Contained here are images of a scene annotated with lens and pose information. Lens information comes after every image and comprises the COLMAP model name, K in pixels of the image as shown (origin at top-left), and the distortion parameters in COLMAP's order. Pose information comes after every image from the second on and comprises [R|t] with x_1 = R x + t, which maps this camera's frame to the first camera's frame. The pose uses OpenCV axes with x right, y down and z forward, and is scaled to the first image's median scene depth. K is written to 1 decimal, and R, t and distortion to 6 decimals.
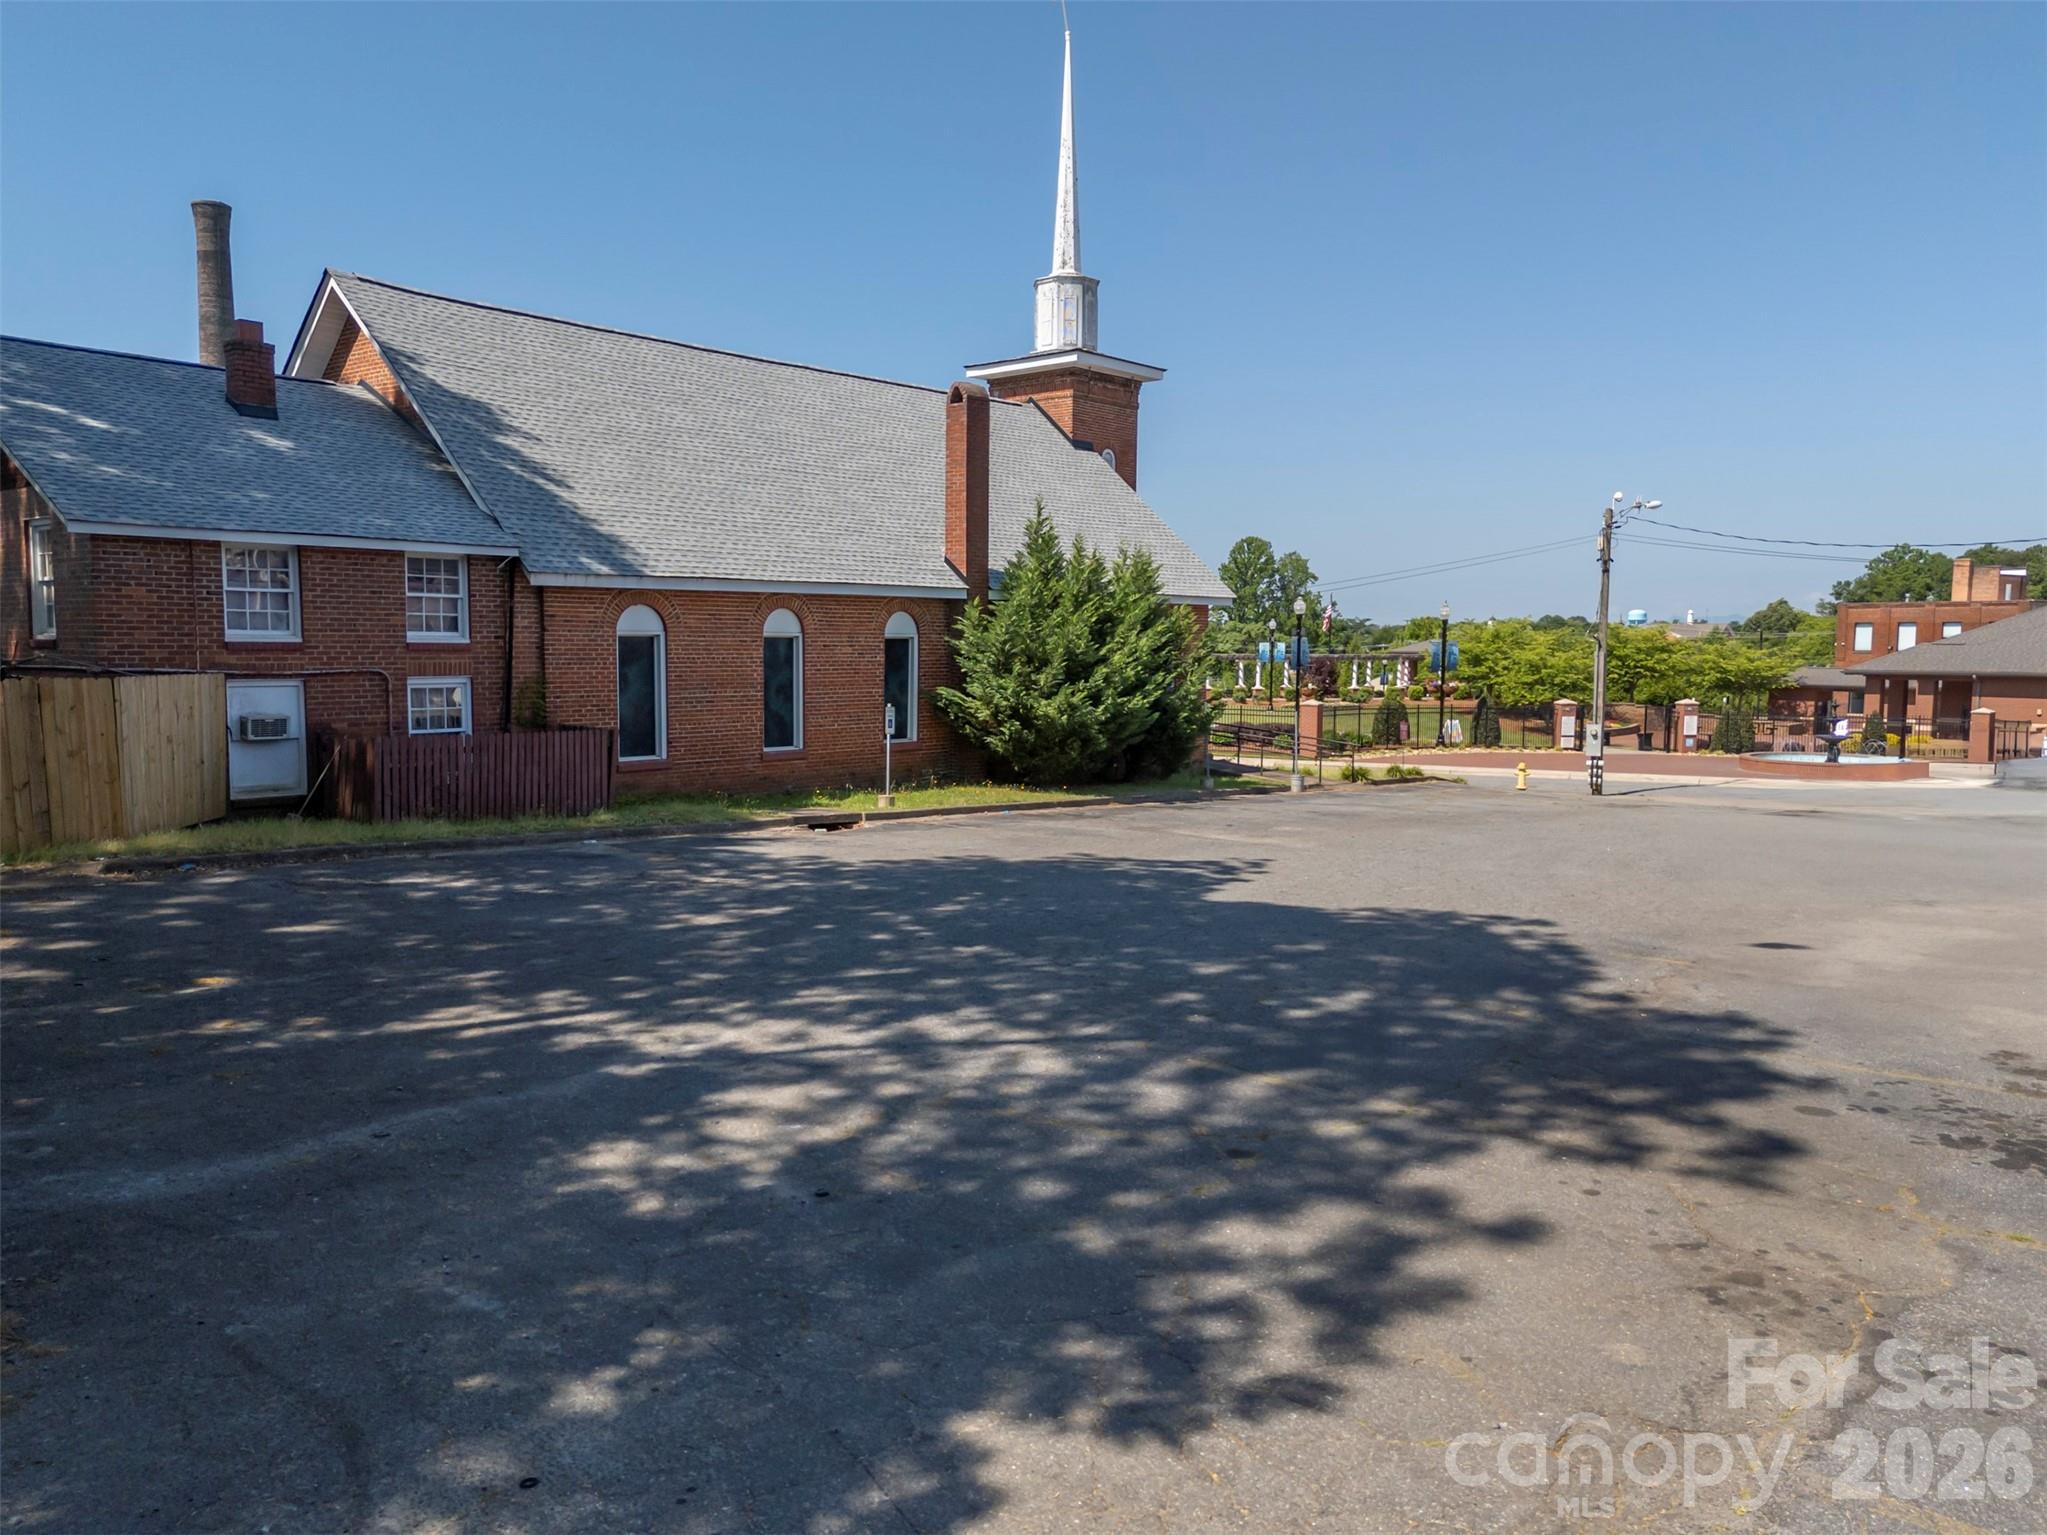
lens RADIAL K [[1498.8, 0, 1026.4], [0, 1498.8, 774.6], [0, 0, 1]] dist [0.096187, -0.070405]
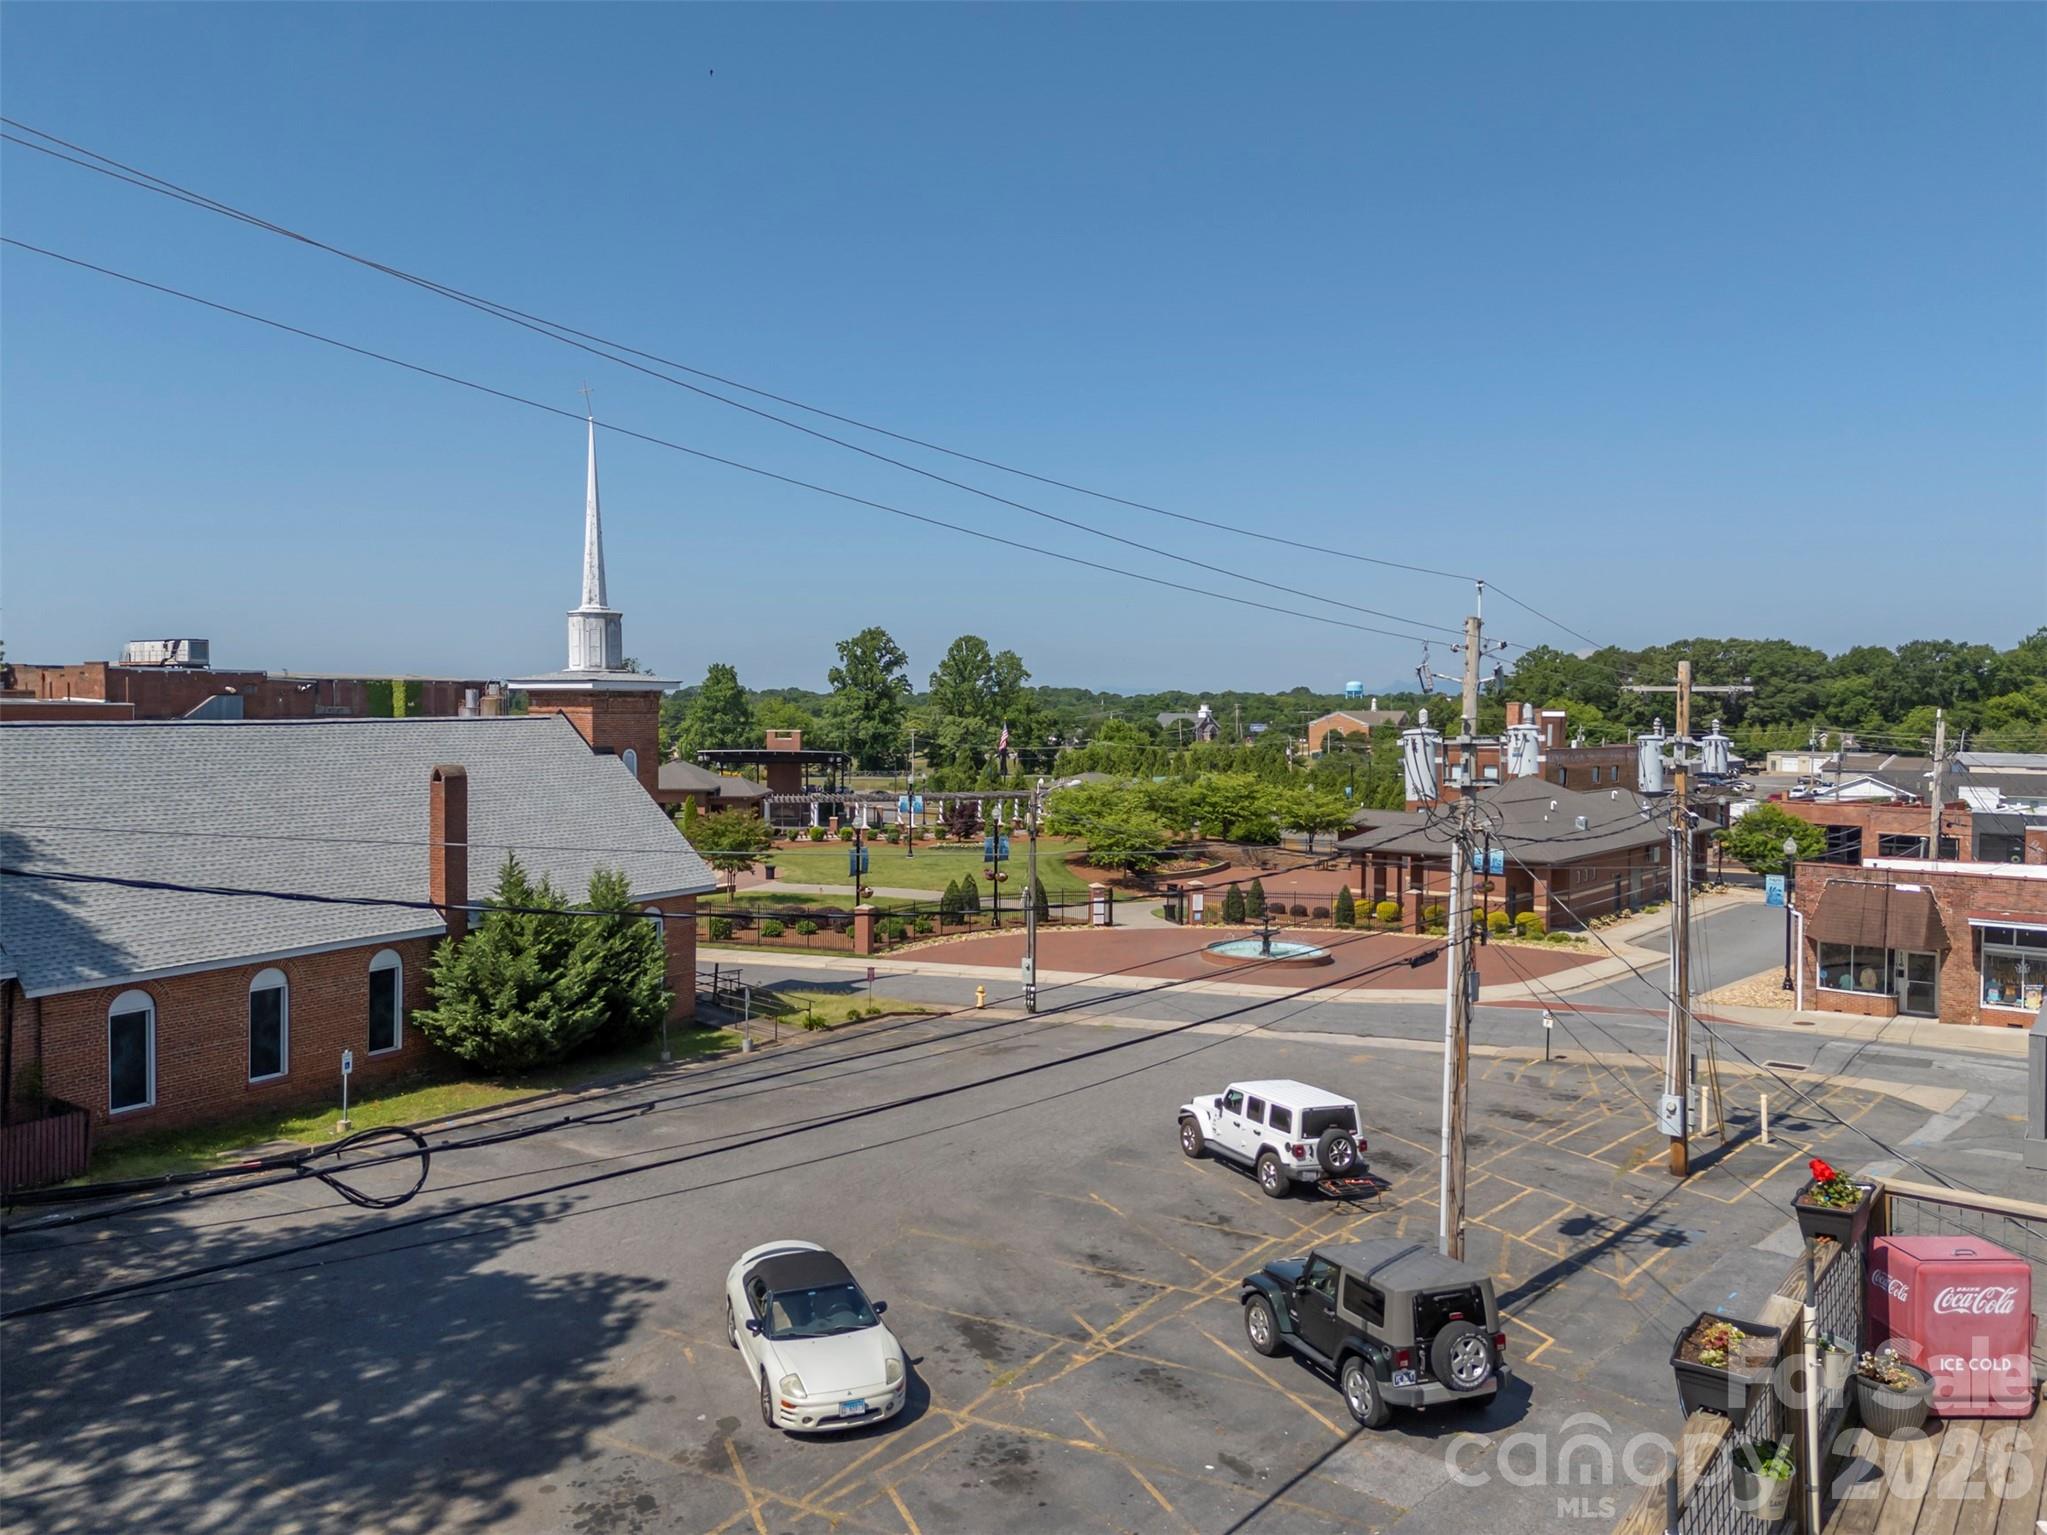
lens RADIAL K [[1498.8, 0, 1025.6], [0, 1498.8, 764.3], [0, 0, 1]] dist [0.096187, -0.070405]
pose [[0.987371, -0.008543, 0.158192, 0.248656], [0.016197, 0.998756, -0.047156, -0.196208], [-0.157592, 0.049123, 0.986282, -0.361512]]
